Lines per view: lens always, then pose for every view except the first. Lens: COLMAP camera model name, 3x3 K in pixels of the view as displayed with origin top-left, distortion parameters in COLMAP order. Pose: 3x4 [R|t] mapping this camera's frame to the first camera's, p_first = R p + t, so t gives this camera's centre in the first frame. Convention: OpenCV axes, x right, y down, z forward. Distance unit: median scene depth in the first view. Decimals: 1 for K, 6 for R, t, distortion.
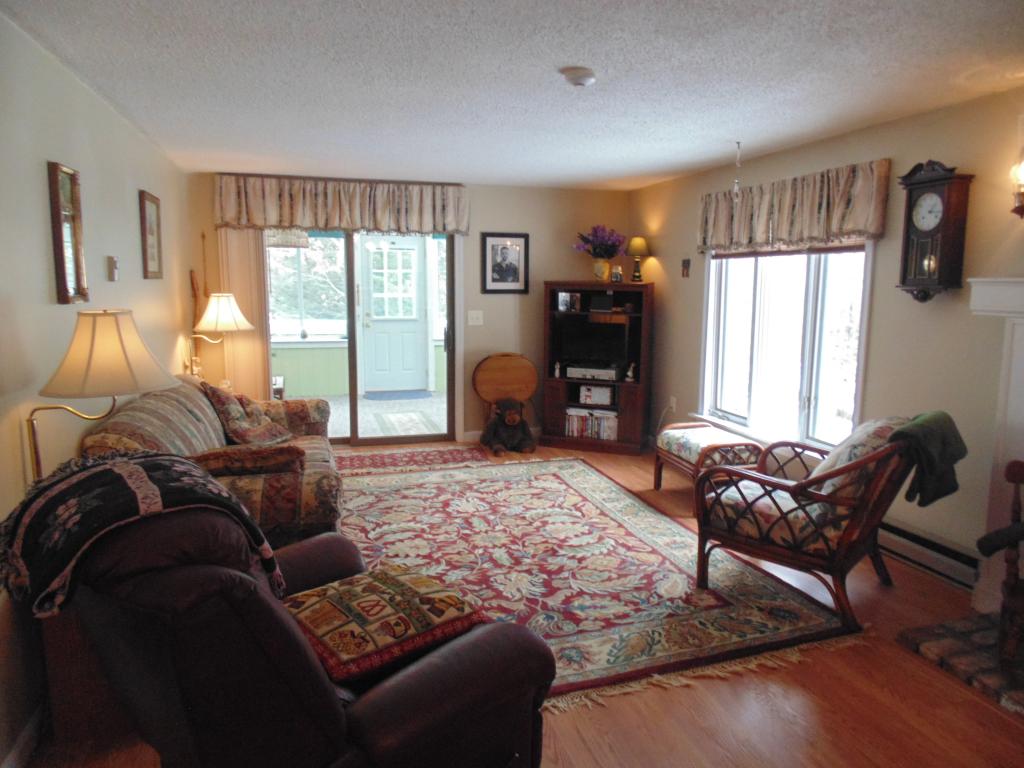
lens RADIAL K [[683.2, 0, 517.8], [0, 683.2, 377.6], [0, 0, 1]] dist [-0.011204, -0.003686]
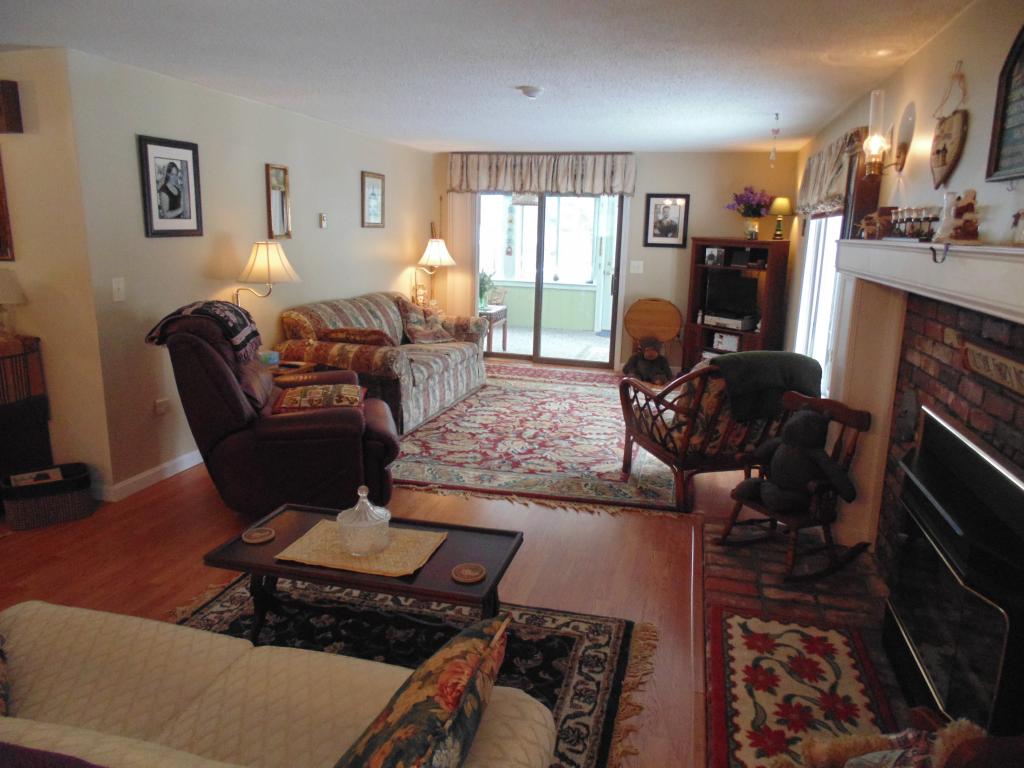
lens RADIAL K [[683.2, 0, 517.8], [0, 683.2, 377.6], [0, 0, 1]] dist [-0.011204, -0.003686]
pose [[0.851558, 0.130042, -0.507877, 0.637415], [-0.097237, 0.991116, 0.090738, 0.024259], [0.515165, -0.027884, 0.856638, -0.199563]]
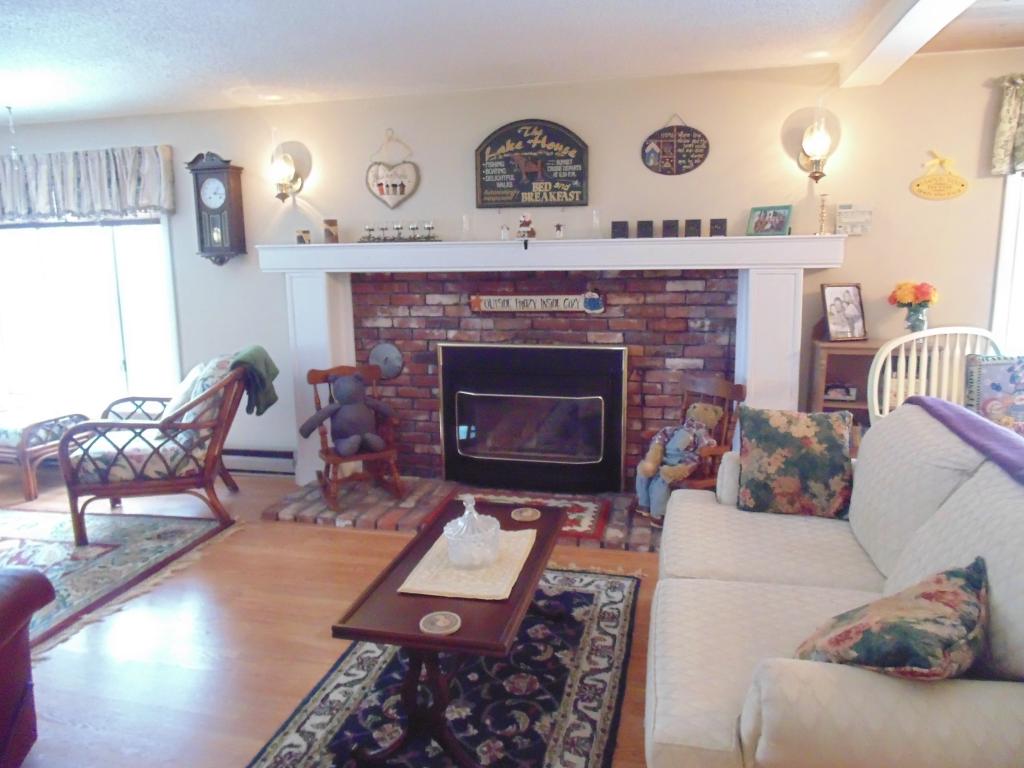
lens RADIAL K [[683.2, 0, 517.8], [0, 683.2, 377.6], [0, 0, 1]] dist [-0.011204, -0.003686]
pose [[0.505205, -0.146656, 0.850447, -0.200176], [0.131704, 0.987014, 0.091968, 0.043480], [-0.852890, 0.065545, 0.517960, -0.093883]]
